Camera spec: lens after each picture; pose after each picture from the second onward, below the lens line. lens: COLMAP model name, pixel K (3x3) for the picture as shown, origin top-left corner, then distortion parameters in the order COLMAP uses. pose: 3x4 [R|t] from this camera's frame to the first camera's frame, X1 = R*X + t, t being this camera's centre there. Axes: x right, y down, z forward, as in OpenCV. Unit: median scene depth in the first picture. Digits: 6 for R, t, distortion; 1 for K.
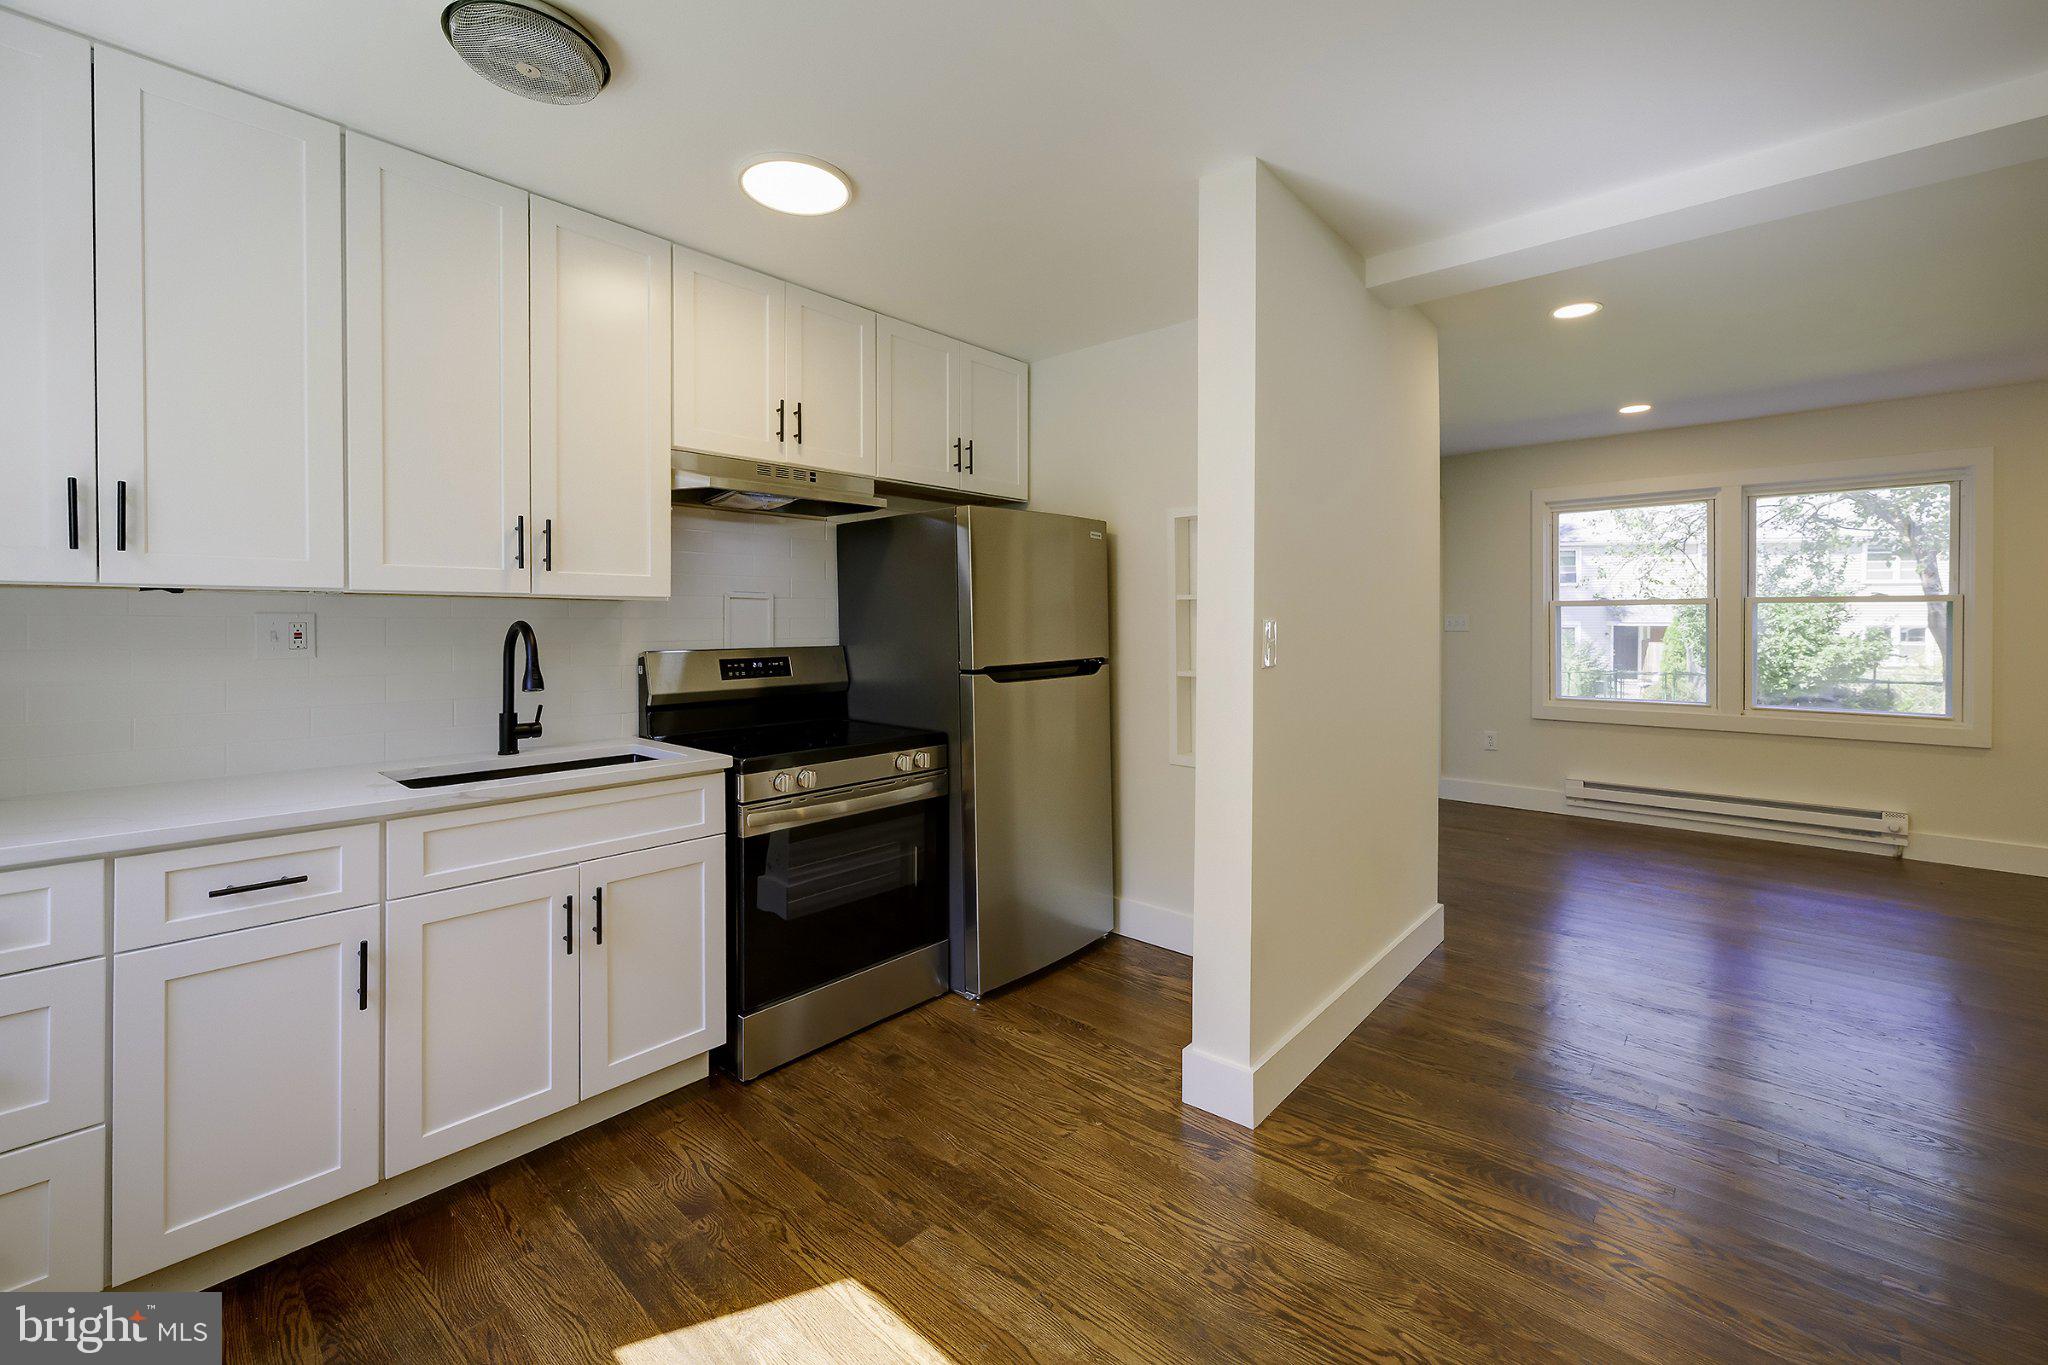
lens RADIAL K [[838.4, 0, 1027.2], [0, 838.4, 629.0], [0, 0, 1]] dist [0.002106, -0.000681]
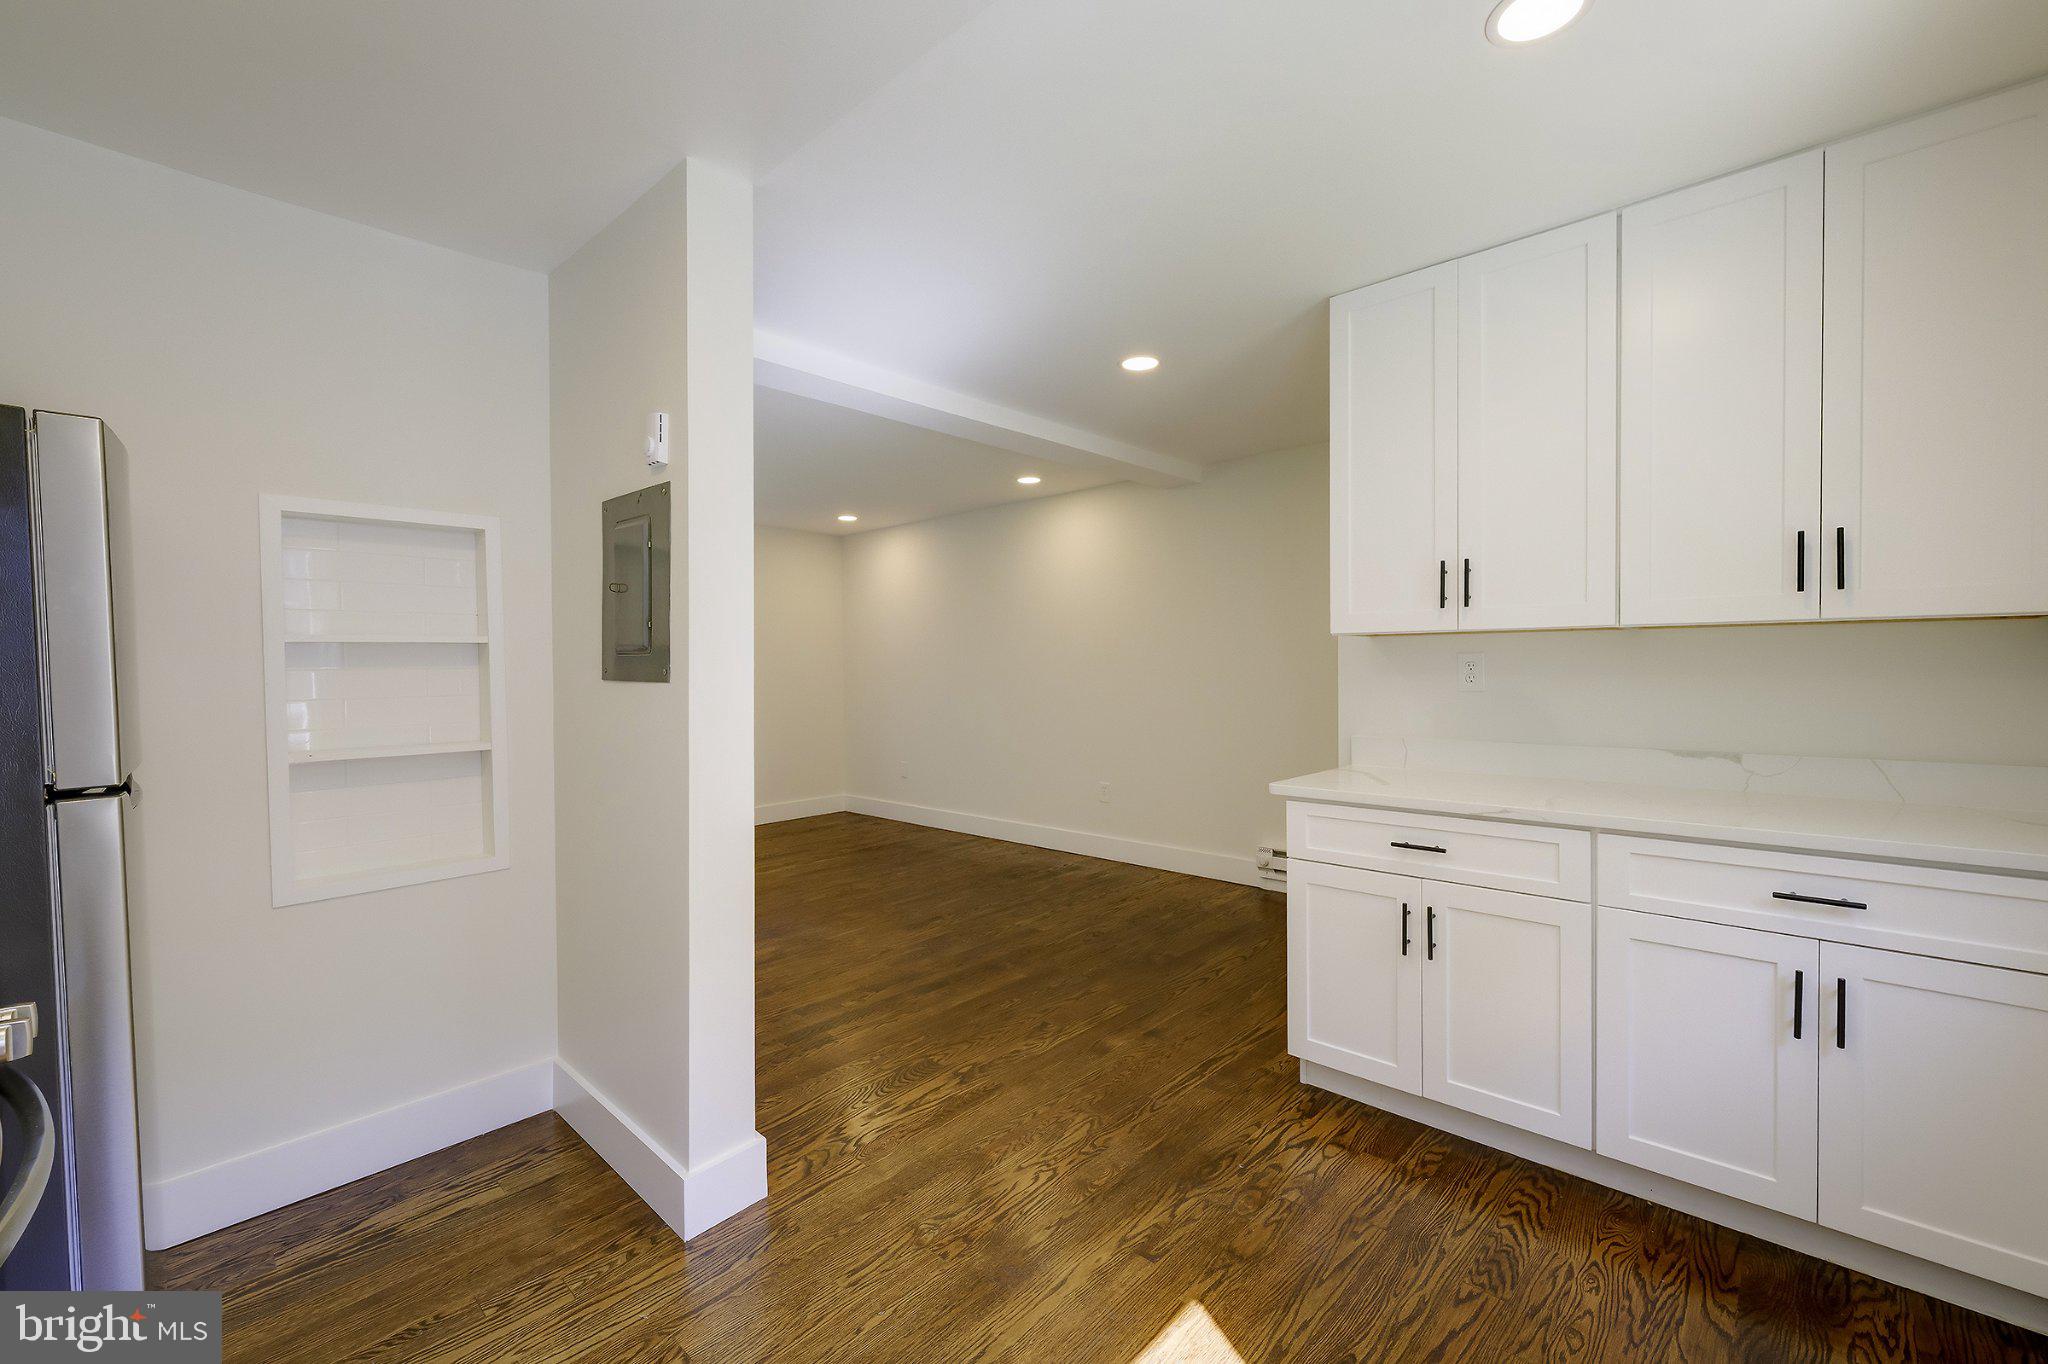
lens RADIAL K [[838.4, 0, 1053.2], [0, 838.4, 669.1], [0, 0, 1]] dist [0.002106, -0.000681]
pose [[0.006350, -0.004128, 0.999971, -0.594876], [0.023309, 0.999720, 0.003979, -0.005295], [-0.999708, 0.023283, 0.006444, 0.559533]]
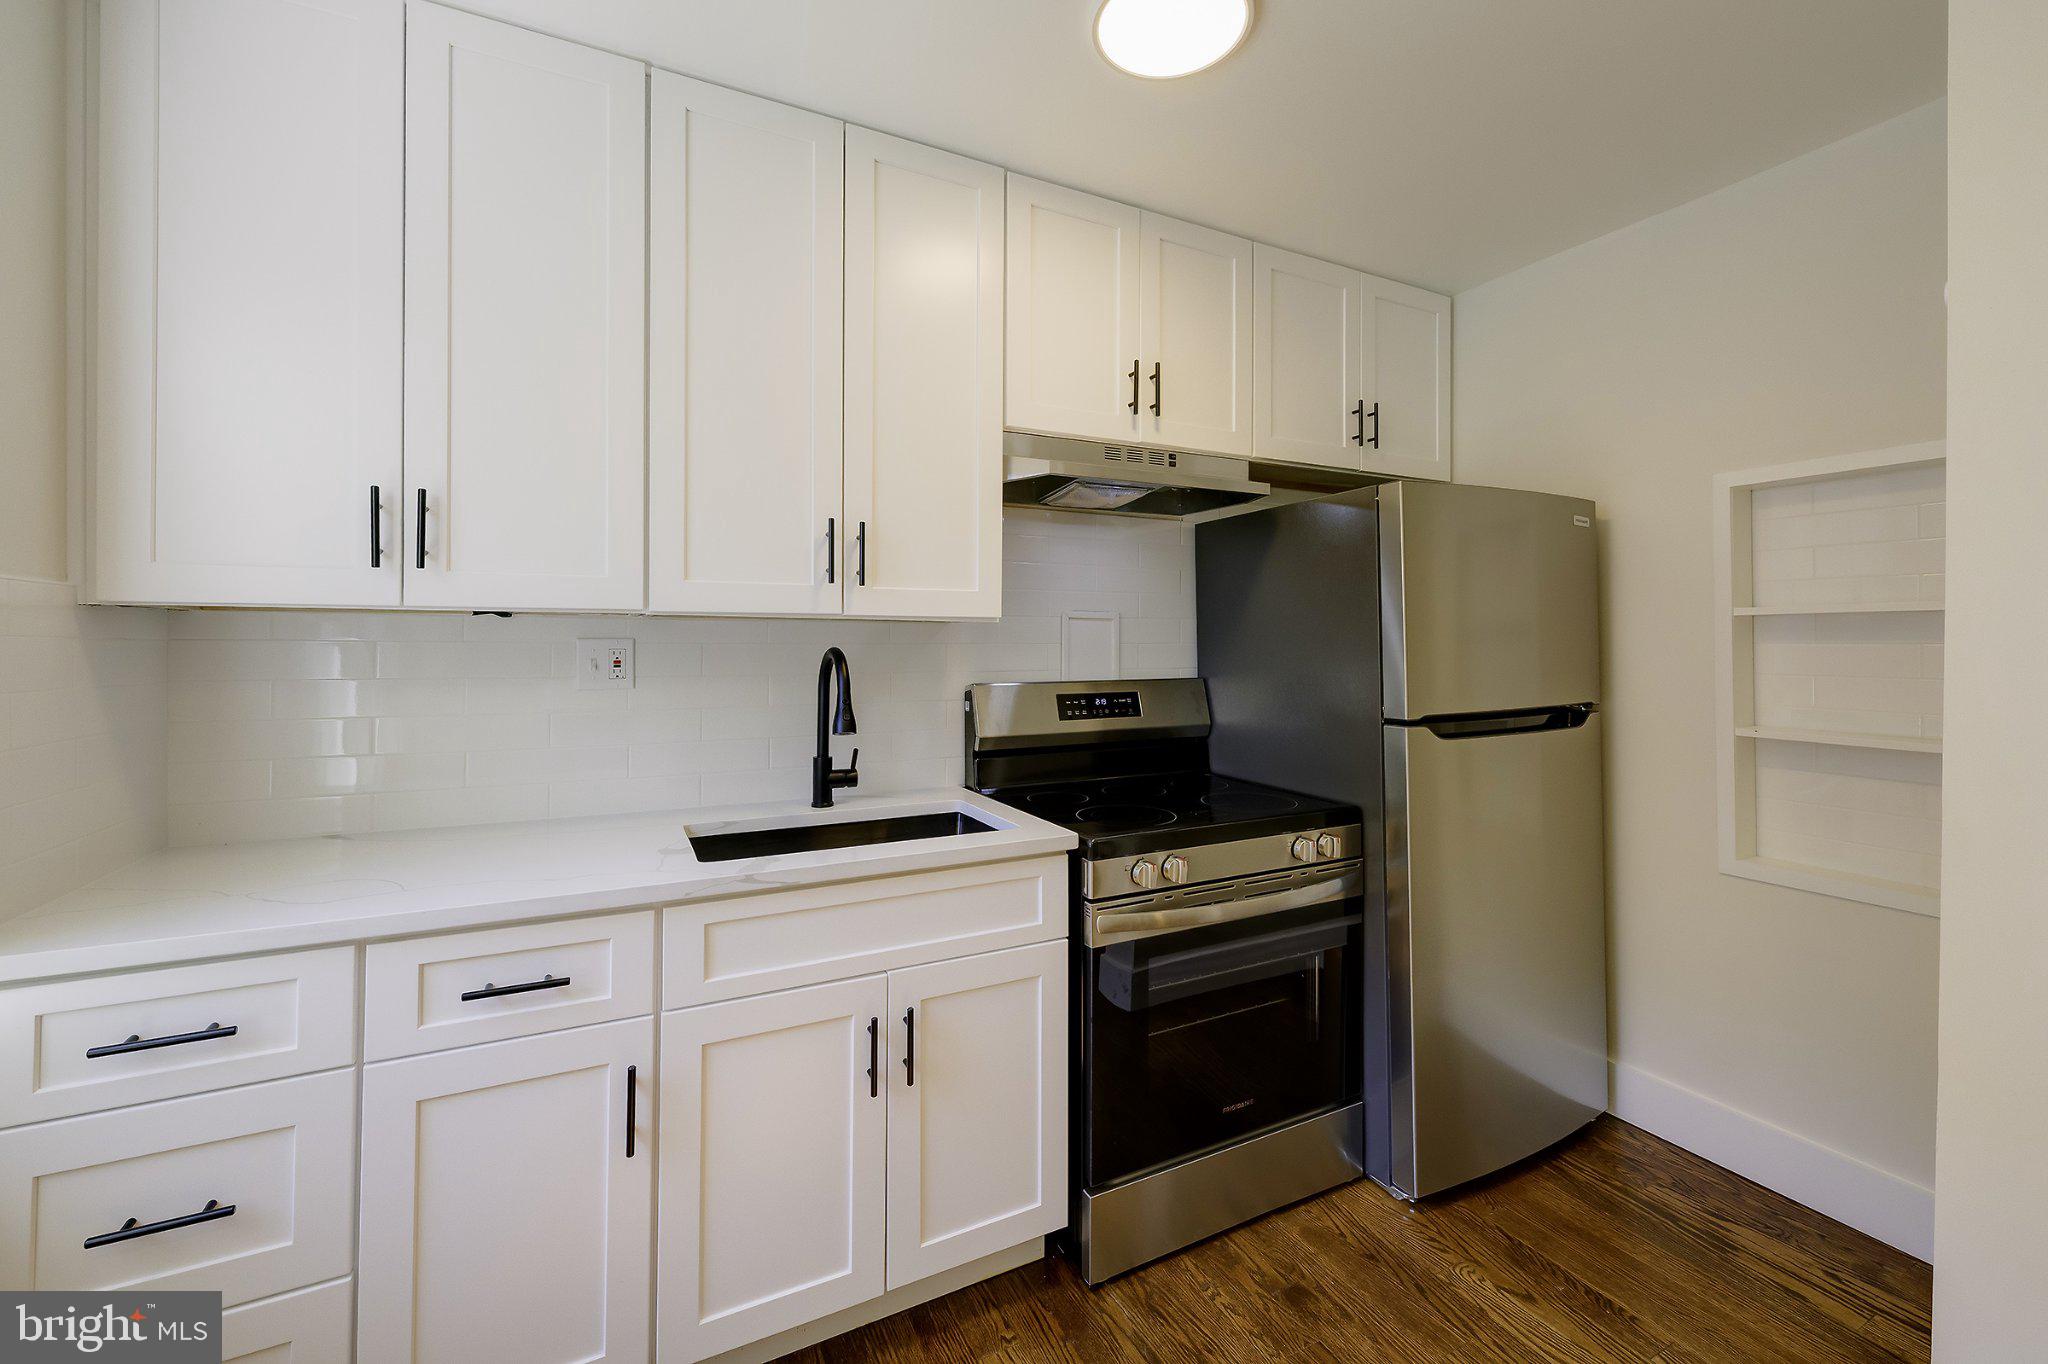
lens RADIAL K [[838.4, 0, 1033.5], [0, 838.4, 641.0], [0, 0, 1]] dist [0.002106, -0.000681]
pose [[0.934463, 0.002392, -0.356051, -0.122108], [-0.005707, 0.999950, -0.008258, -0.010224], [0.356013, 0.009749, 0.934430, 0.288548]]
